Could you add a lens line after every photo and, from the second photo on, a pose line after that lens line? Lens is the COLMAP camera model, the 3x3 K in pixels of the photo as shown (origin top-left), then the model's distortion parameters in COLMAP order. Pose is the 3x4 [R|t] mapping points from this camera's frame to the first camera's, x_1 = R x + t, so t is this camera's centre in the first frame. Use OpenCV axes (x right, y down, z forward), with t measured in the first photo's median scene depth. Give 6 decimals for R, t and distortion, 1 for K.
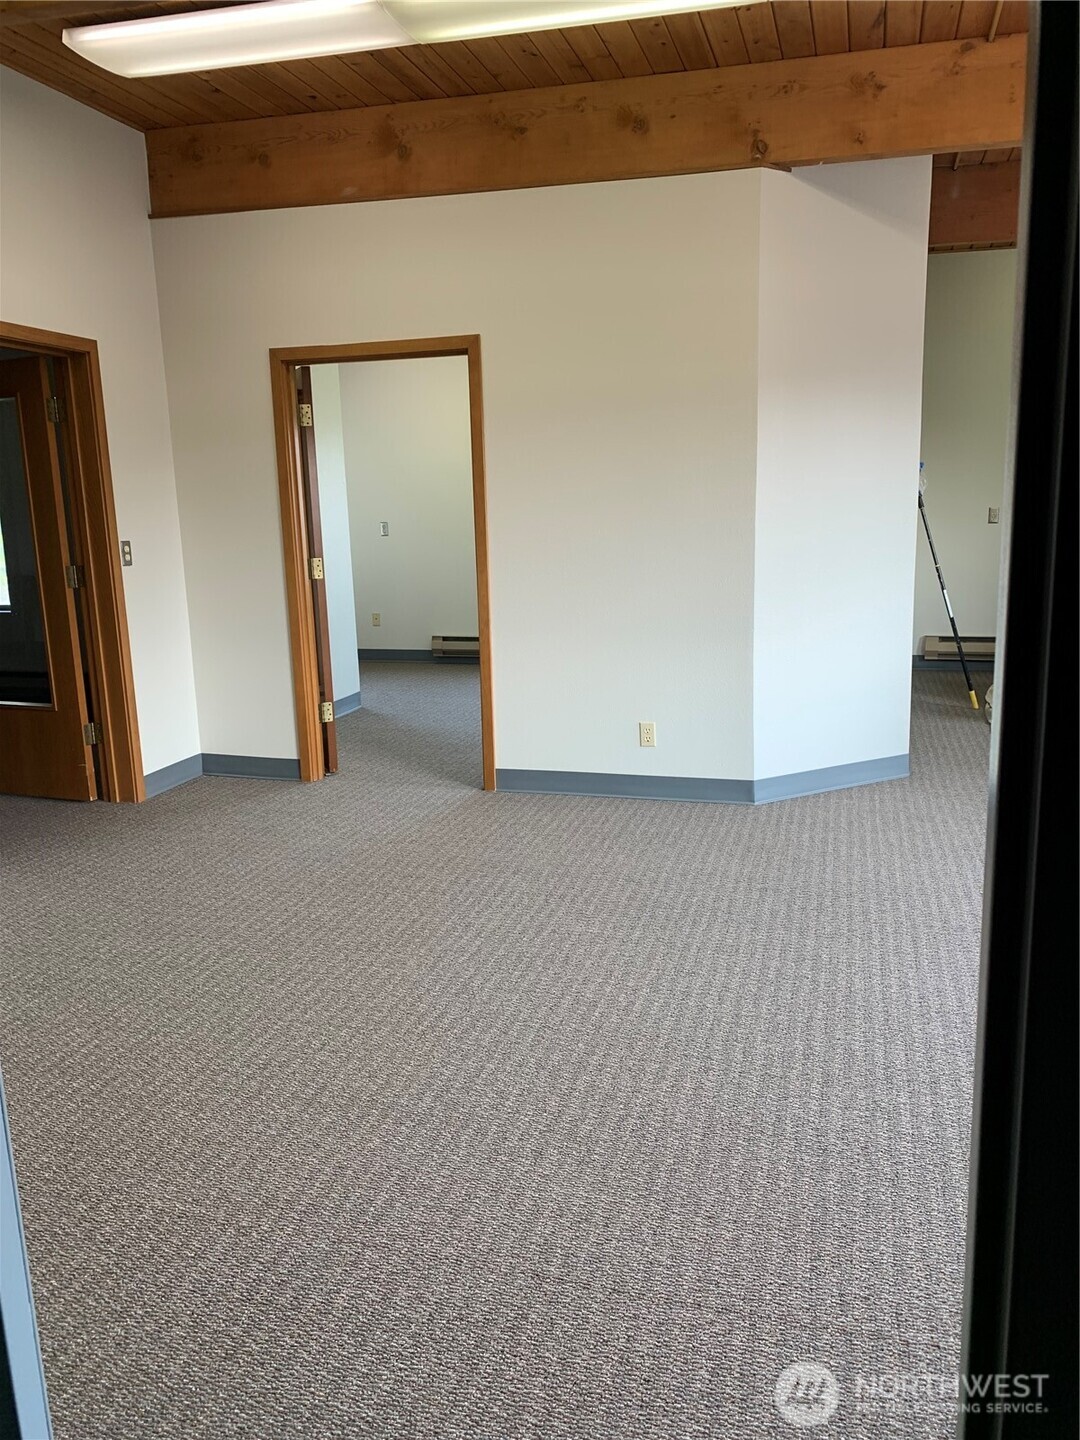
lens RADIAL K [[1103.6, 0, 540.0], [0, 1103.6, 720.0], [0, 0, 1]] dist [0.048505, -0.064452]
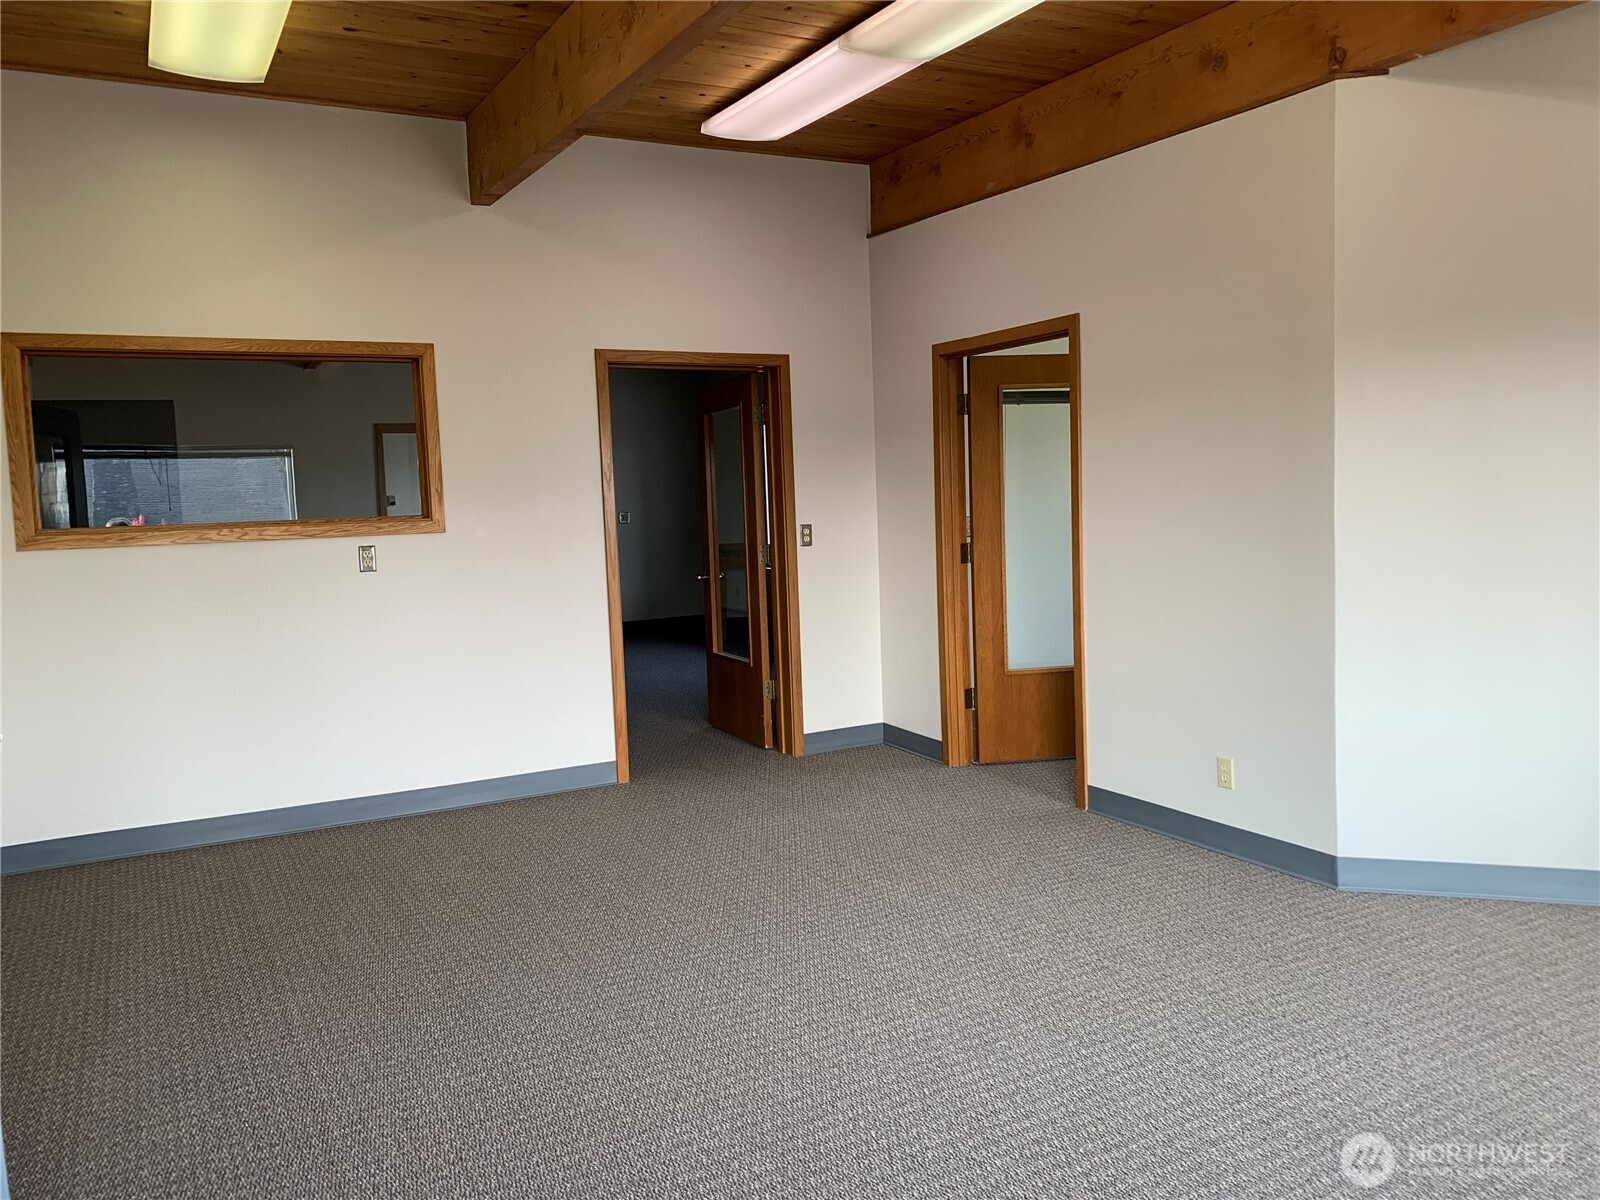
lens RADIAL K [[1223.6, 0, 800.0], [0, 1223.6, 600.0], [0, 0, 1]] dist [0.033396, -0.054434]
pose [[0.693711, 0.066024, -0.717221, 0.574437], [-0.122838, 0.992046, -0.027489, -0.055076], [0.709701, 0.107171, 0.696304, 0.151365]]
